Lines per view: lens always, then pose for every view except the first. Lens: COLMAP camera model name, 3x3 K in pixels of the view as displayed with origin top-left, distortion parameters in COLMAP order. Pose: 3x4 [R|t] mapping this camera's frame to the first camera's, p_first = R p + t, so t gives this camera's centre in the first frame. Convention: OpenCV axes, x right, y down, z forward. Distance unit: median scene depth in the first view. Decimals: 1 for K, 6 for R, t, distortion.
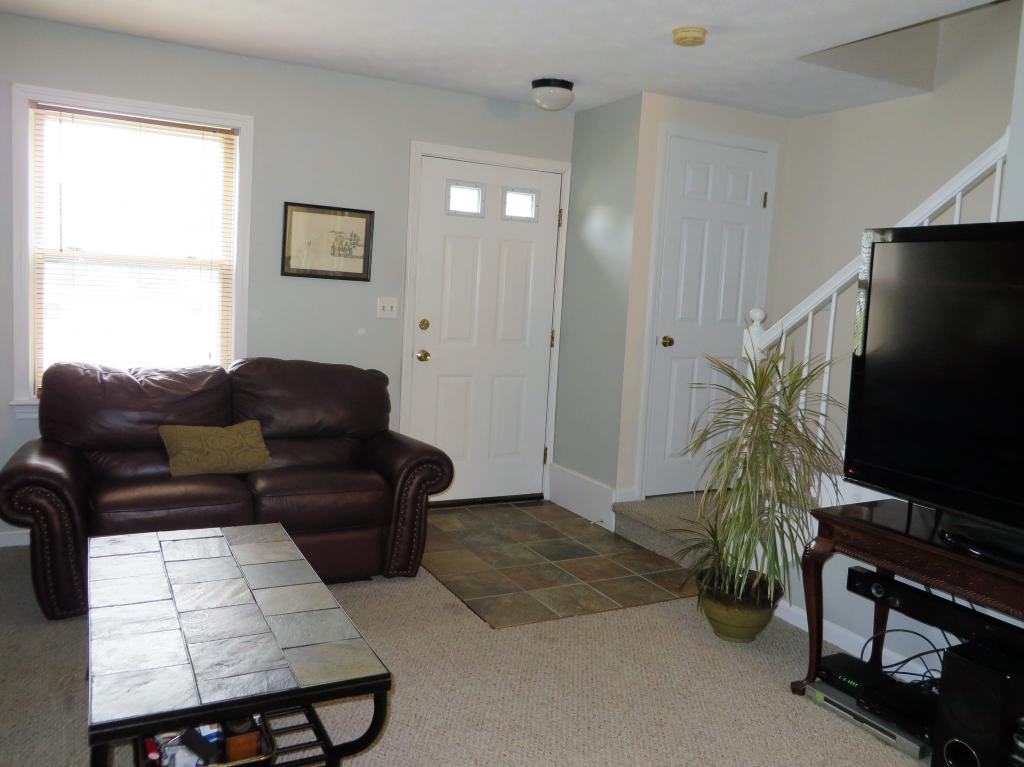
lens RADIAL K [[825.0, 0, 507.9], [0, 825.0, 379.3], [0, 0, 1]] dist [-0.005872, -0.007714]
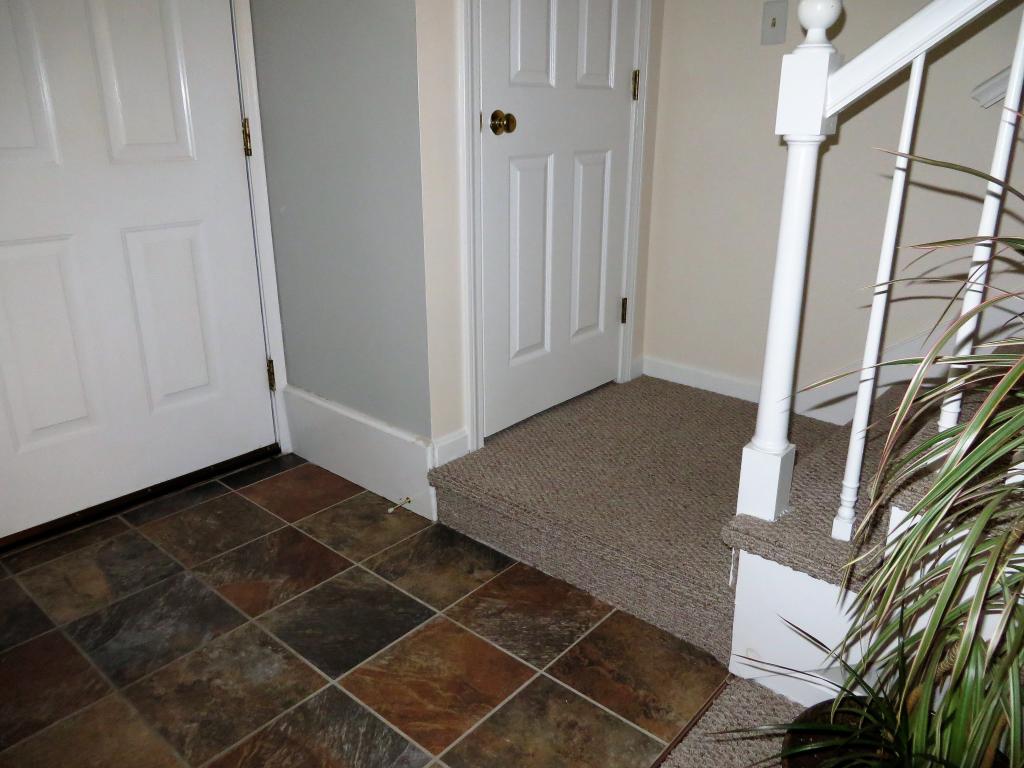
lens RADIAL K [[779.3, 0, 511.0], [0, 779.3, 389.2], [0, 0, 1]] dist [-0.007183, -0.002574]
pose [[0.931277, -0.169912, 0.322261, 0.029954], [0.084758, 0.961355, 0.261939, -0.015564], [-0.354314, -0.216623, 0.909690, 0.564695]]
